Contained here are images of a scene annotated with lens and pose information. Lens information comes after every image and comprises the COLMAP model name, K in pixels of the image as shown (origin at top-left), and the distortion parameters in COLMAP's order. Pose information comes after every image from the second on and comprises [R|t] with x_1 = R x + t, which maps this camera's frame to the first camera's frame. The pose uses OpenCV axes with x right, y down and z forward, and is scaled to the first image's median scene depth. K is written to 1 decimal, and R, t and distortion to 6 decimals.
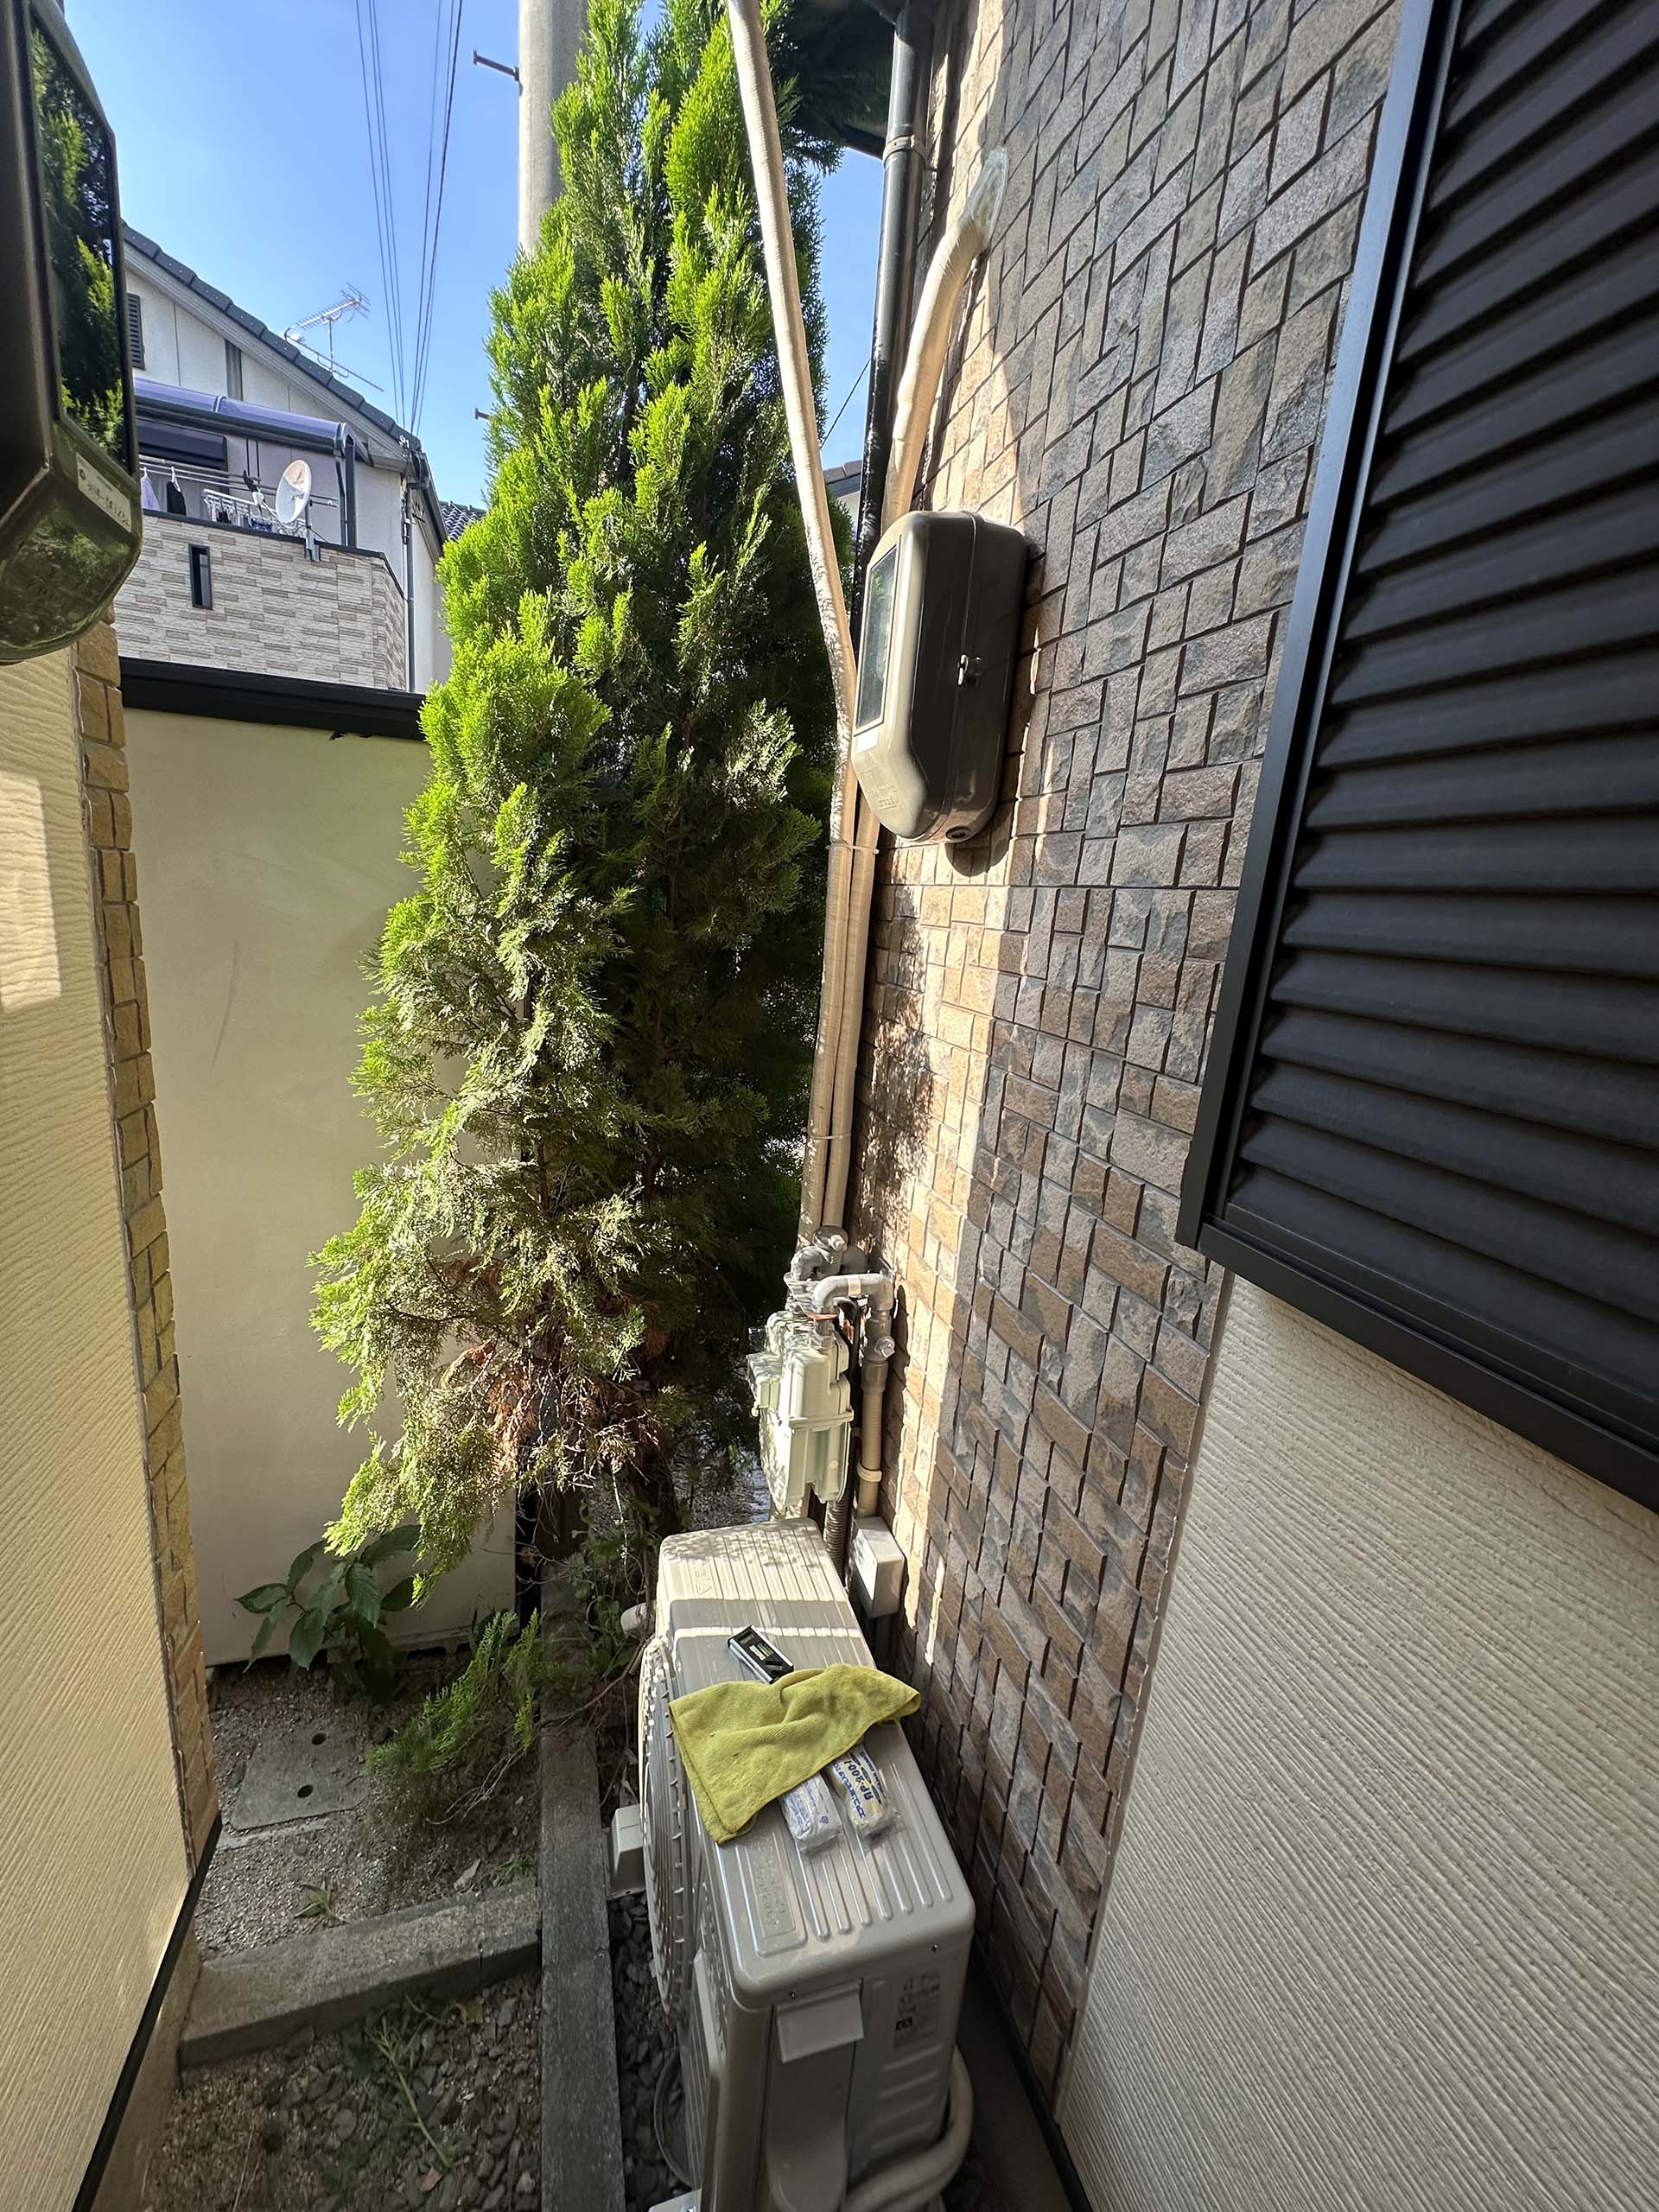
lens RADIAL K [[873.0, 0, 820.9], [0, 873.0, 1097.8], [0, 0, 1]] dist [-0.003815, 0.001045]
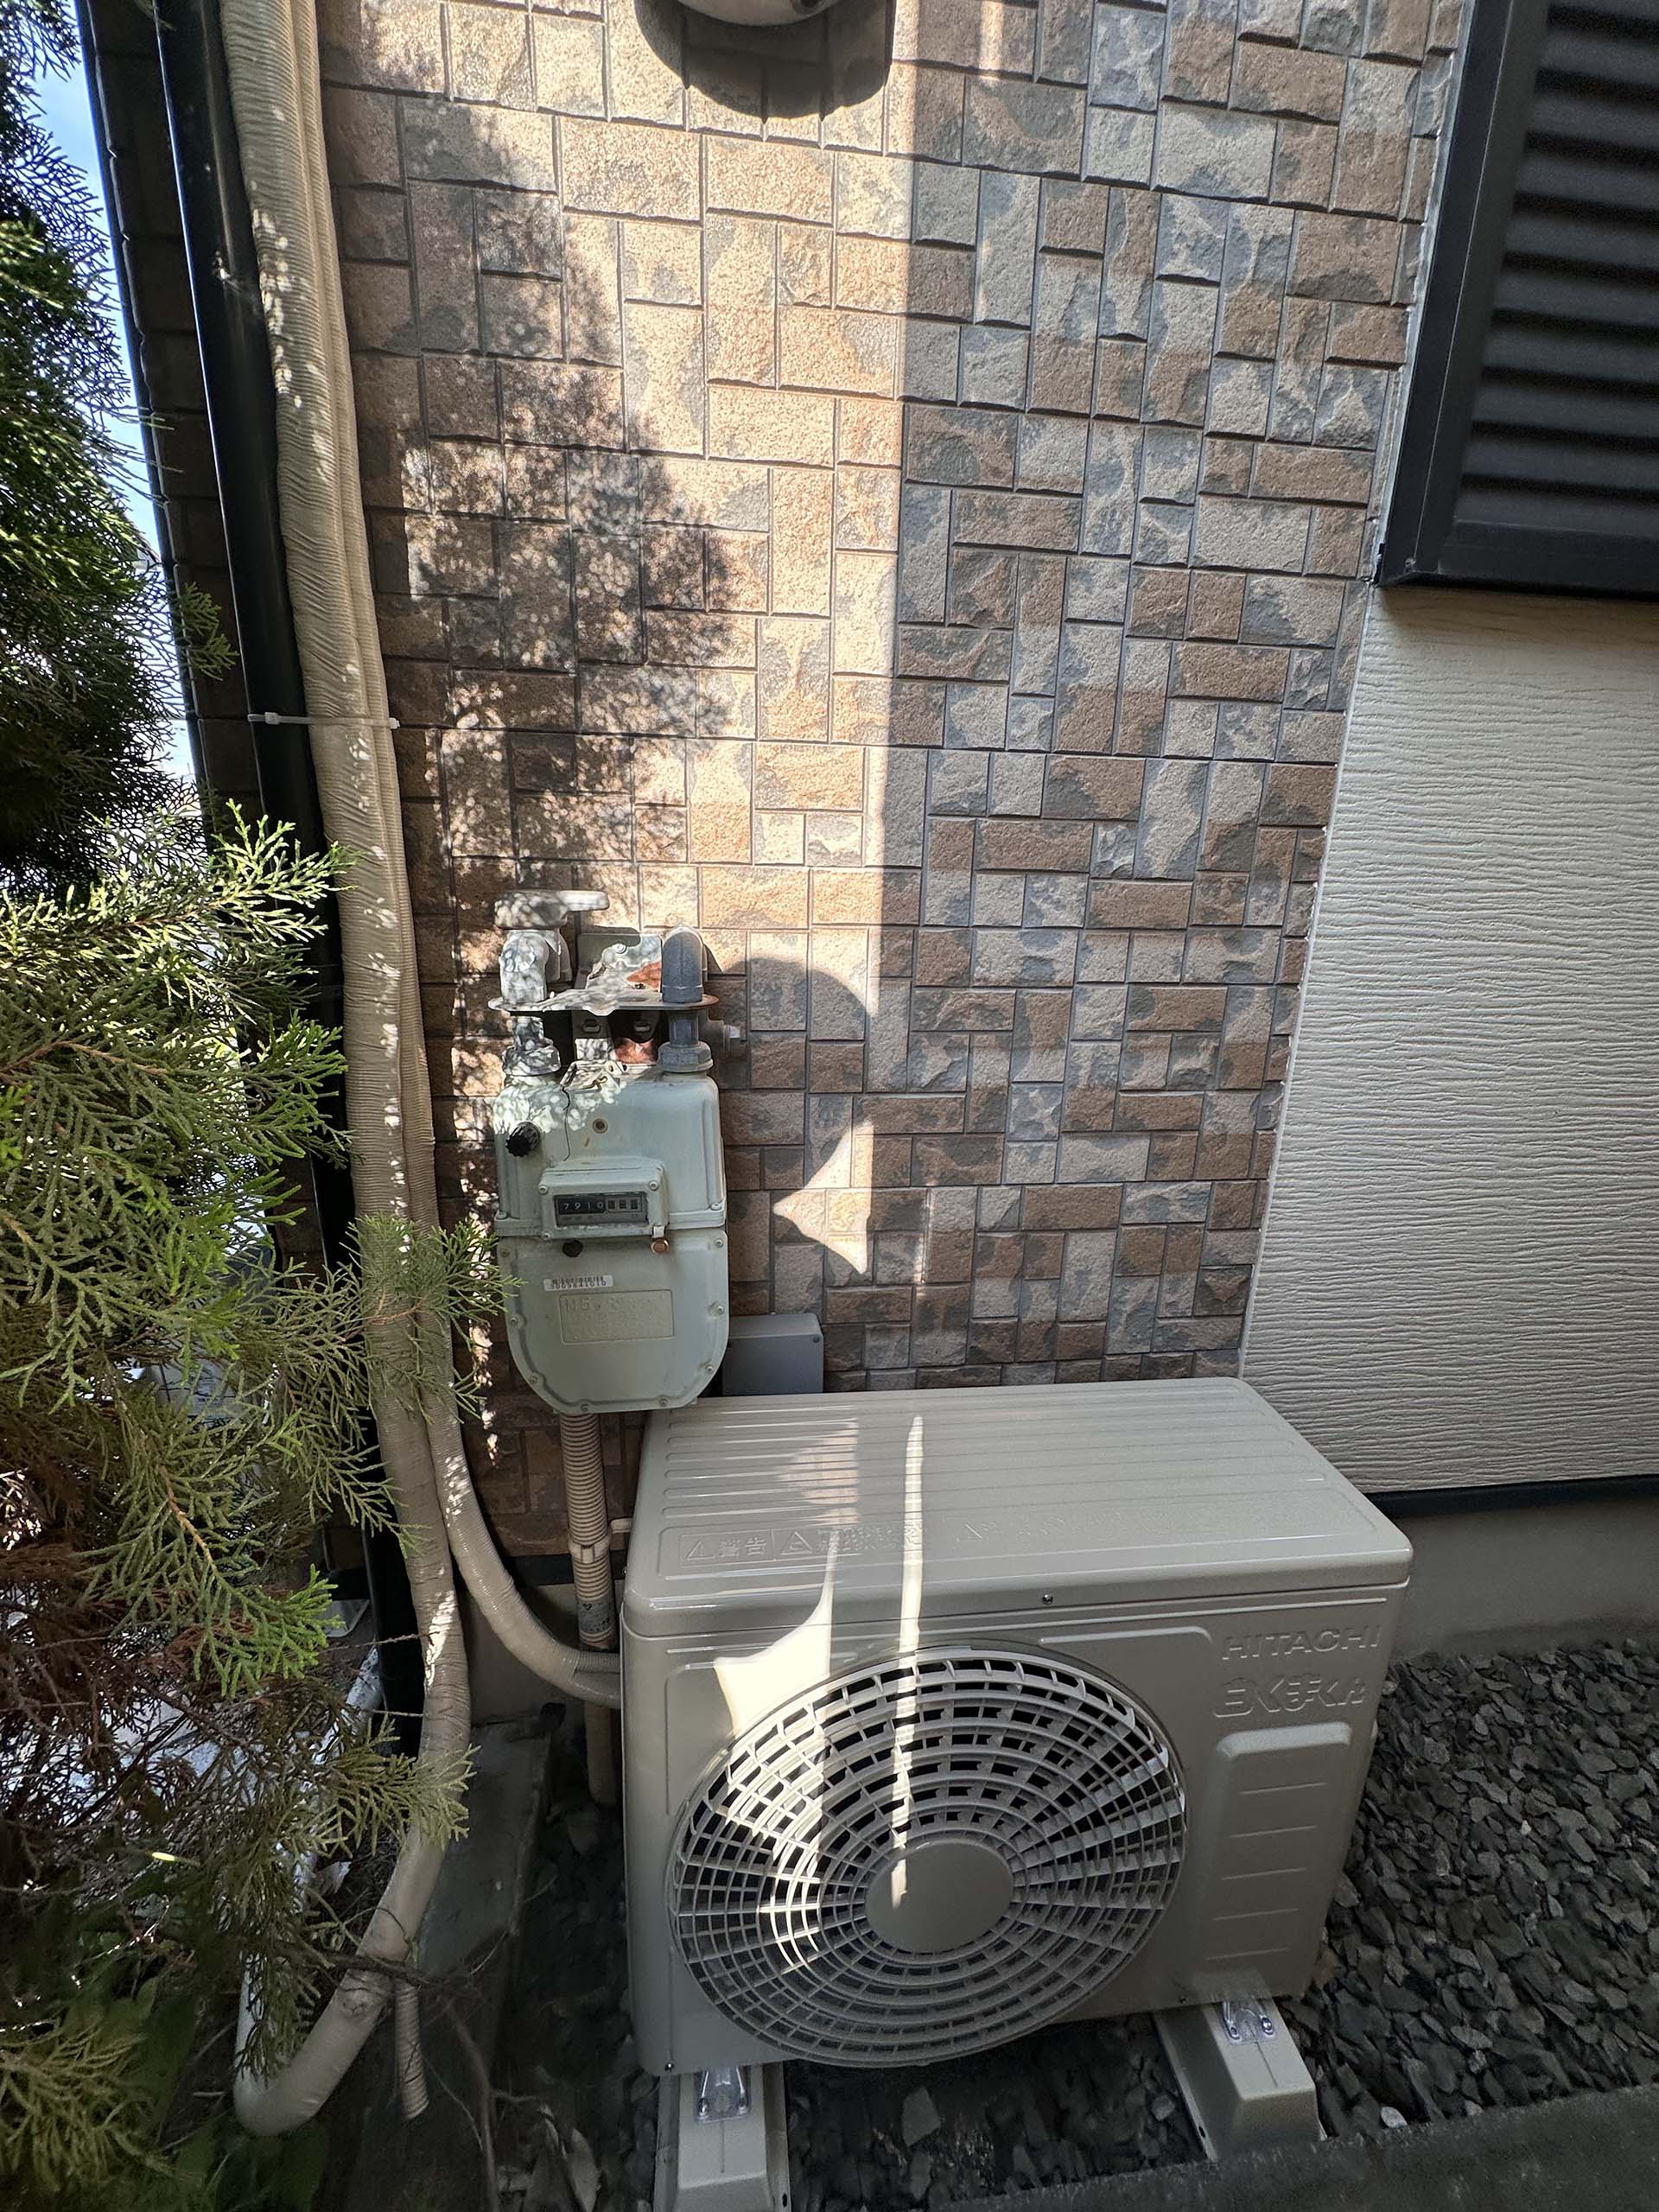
lens RADIAL K [[873.0, 0, 827.9], [0, 873.0, 1110.6], [0, 0, 1]] dist [-0.003815, 0.001045]
pose [[0.182712, -0.332765, 0.925140, -0.594537], [0.206199, 0.933022, 0.294877, -0.612935], [-0.961300, 0.136885, 0.239090, 0.879843]]
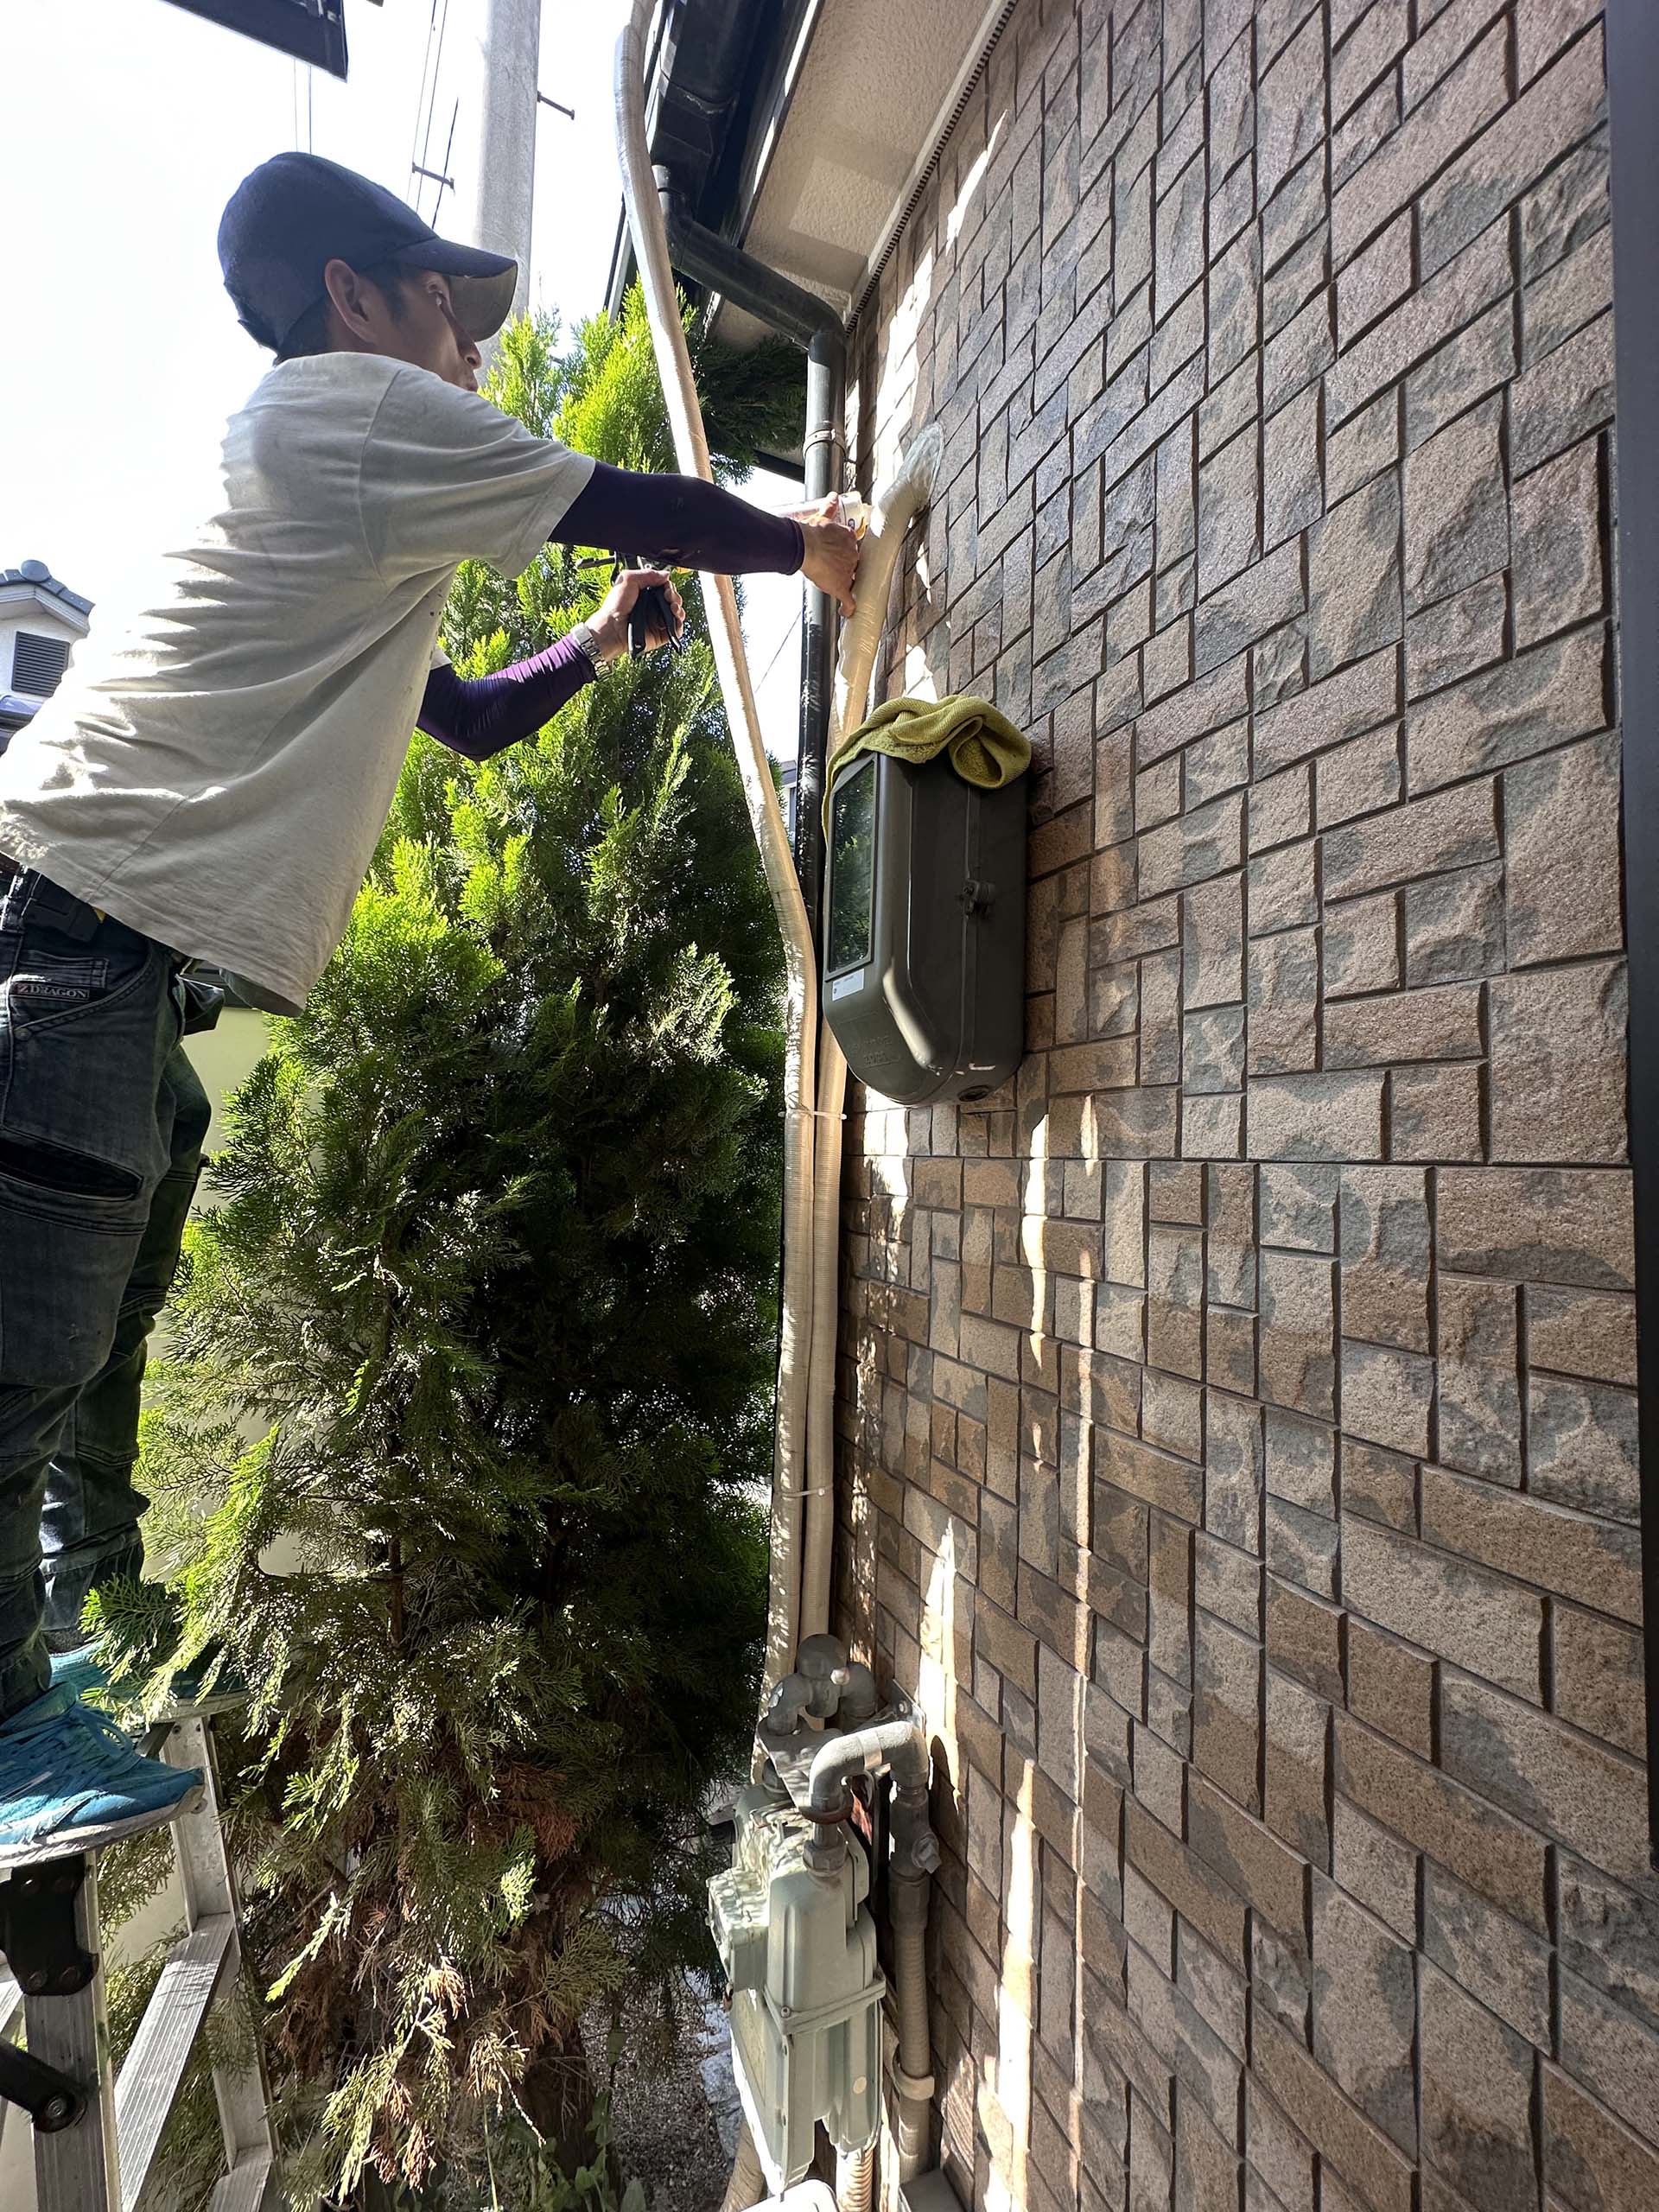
lens RADIAL K [[873.0, 0, 832.8], [0, 873.0, 1102.5], [0, 0, 1]] dist [-0.003815, 0.001045]
pose [[0.991009, -0.044248, 0.126264, -0.069799], [0.077281, 0.959685, -0.270246, -0.109386], [-0.109216, 0.277574, 0.954476, 0.318424]]
